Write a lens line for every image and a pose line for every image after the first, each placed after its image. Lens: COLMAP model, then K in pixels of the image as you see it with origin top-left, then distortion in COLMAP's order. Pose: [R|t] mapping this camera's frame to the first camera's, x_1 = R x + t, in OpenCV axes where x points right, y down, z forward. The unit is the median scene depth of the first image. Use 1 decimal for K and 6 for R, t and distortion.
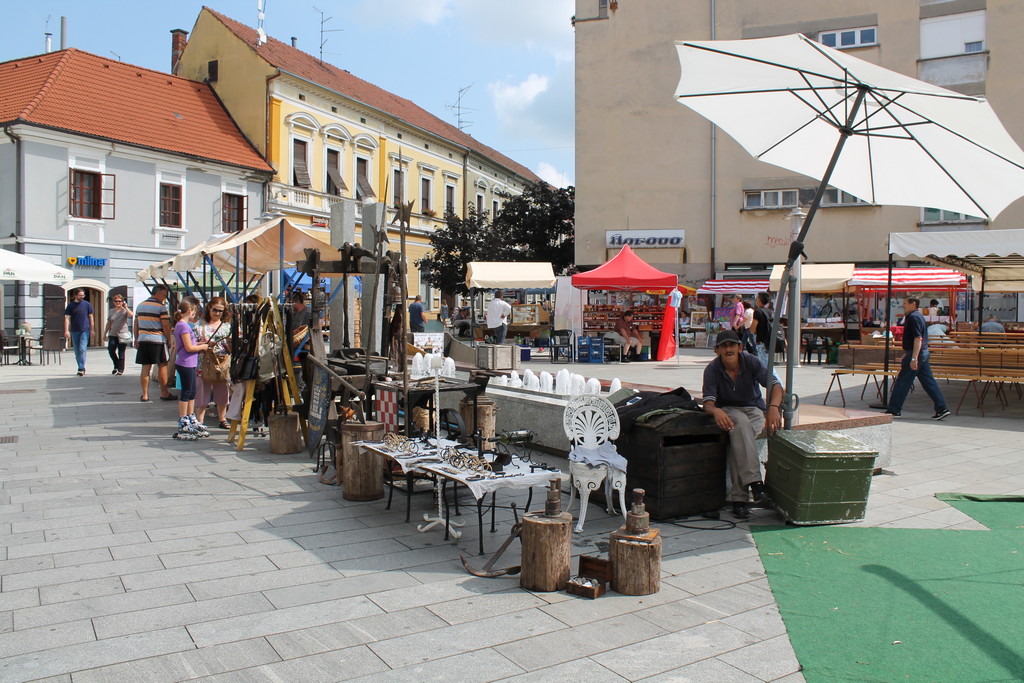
lens RADIAL K [[871.2, 0, 511.7], [0, 871.2, 322.8], [0, 0, 1]] dist [-0.177506, 0.187781]
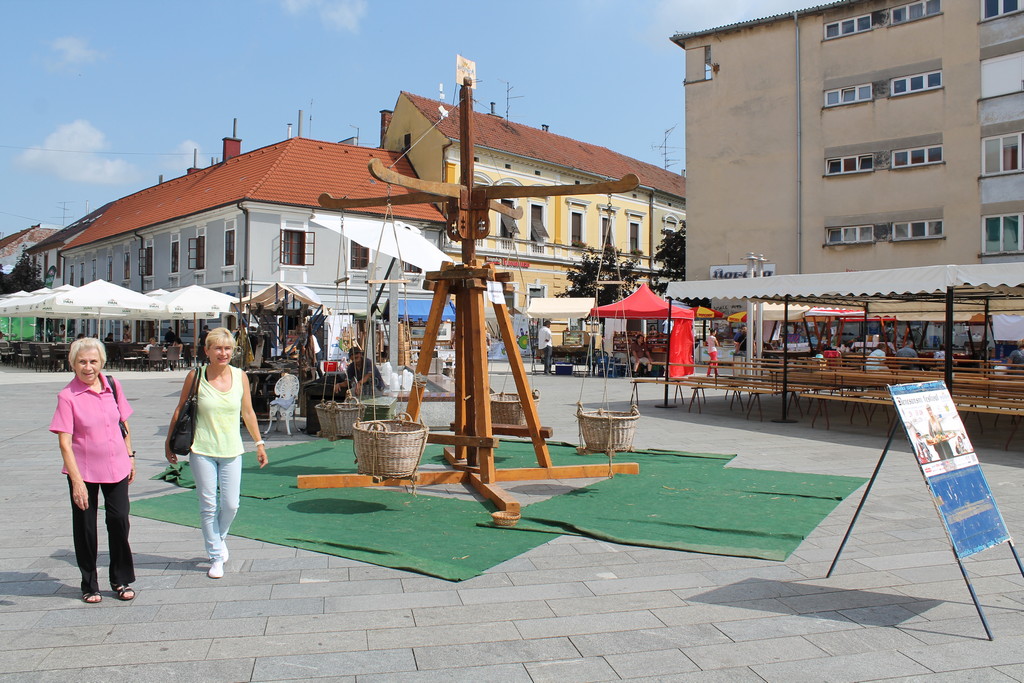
lens RADIAL K [[871.2, 0, 511.7], [0, 871.2, 322.8], [0, 0, 1]] dist [-0.177506, 0.187781]
pose [[0.939755, 0.002109, -0.341841, 0.267351], [-0.011212, 0.999633, -0.024654, -0.000429], [0.341664, 0.027002, 0.939434, -0.165024]]
